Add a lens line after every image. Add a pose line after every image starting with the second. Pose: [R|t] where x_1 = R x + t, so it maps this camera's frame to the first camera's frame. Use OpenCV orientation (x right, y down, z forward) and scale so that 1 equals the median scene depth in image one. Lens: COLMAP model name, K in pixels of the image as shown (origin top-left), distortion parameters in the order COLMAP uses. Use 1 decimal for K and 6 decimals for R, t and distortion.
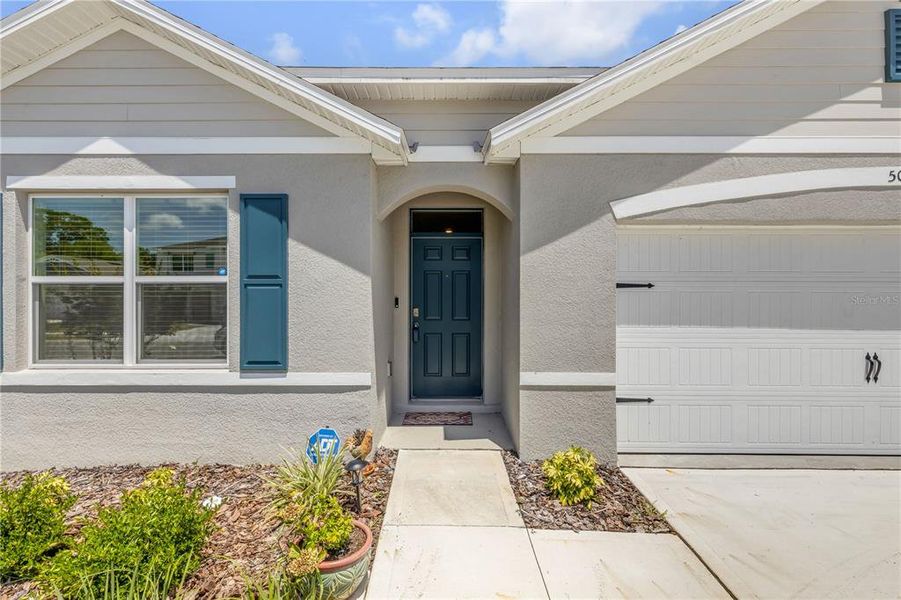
lens RADIAL K [[414.9, 0, 450.5], [0, 414.9, 300.0], [0, 0, 1]] dist [0.001130, -0.000107]
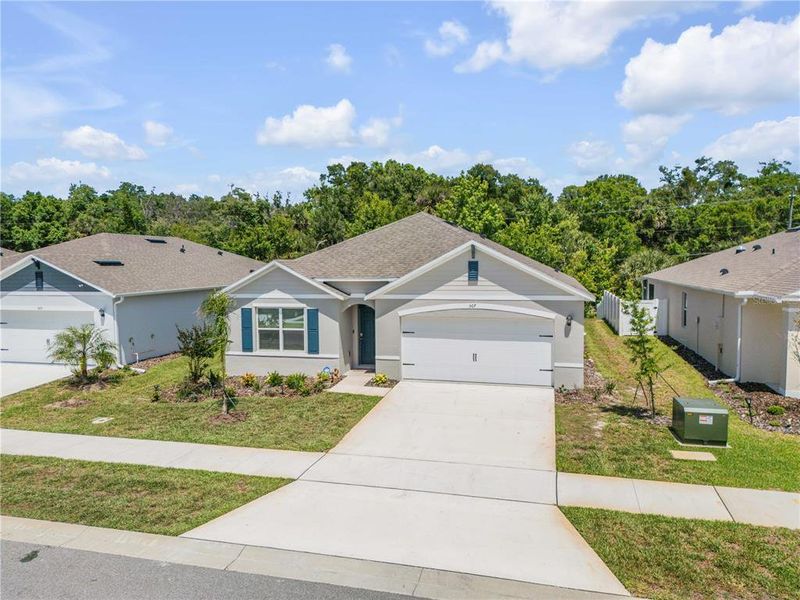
lens RADIAL K [[550.6, 0, 400.0], [0, 550.6, 300.0], [0, 0, 1]] dist [0.063834, -0.058574]
pose [[0.967904, 0.005073, -0.251268, 1.620050], [0.011079, 0.997963, 0.062826, -0.637779], [0.251075, -0.063593, 0.965876, -3.726845]]
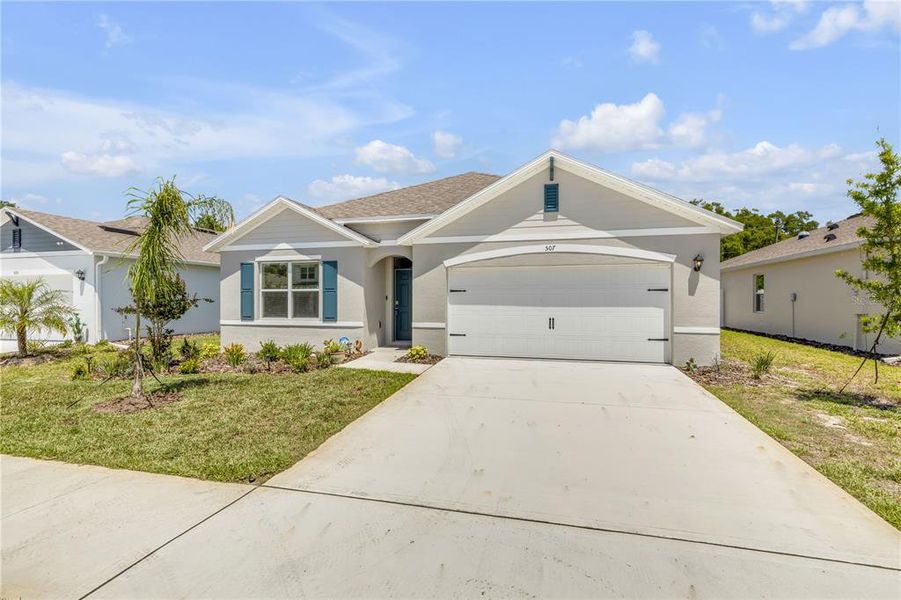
lens RADIAL K [[405.6, 0, 450.5], [0, 405.6, 300.0], [0, 0, 1]] dist [0.006448, -0.000014]
pose [[0.969853, -0.001634, -0.243687, 1.055447], [0.000798, 0.999993, -0.003530, 0.032660], [0.243691, 0.003229, 0.969848, -1.545253]]
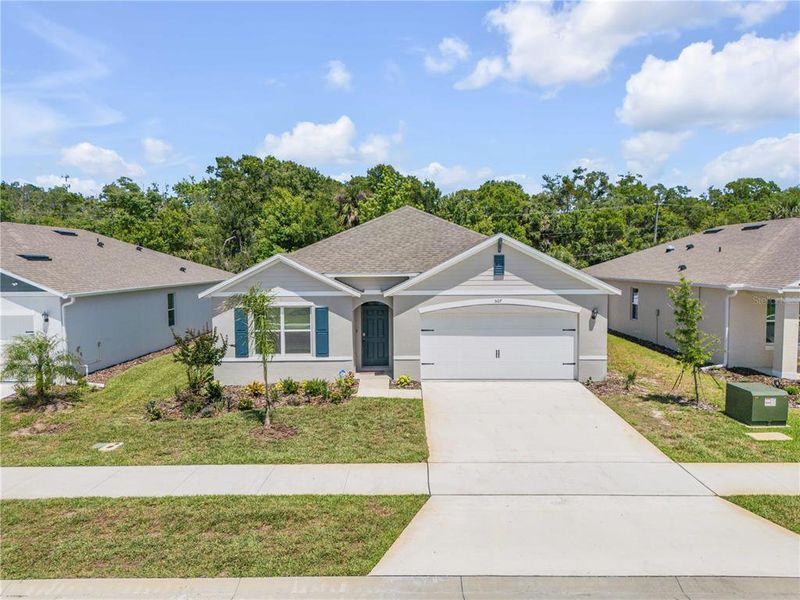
lens RADIAL K [[550.6, 0, 400.0], [0, 550.6, 300.0], [0, 0, 1]] dist [0.063834, -0.058574]
pose [[0.999914, -0.009089, -0.009423, 0.264947], [0.009662, 0.997992, 0.062599, -0.591081], [0.008835, -0.062685, 0.997994, -3.636604]]
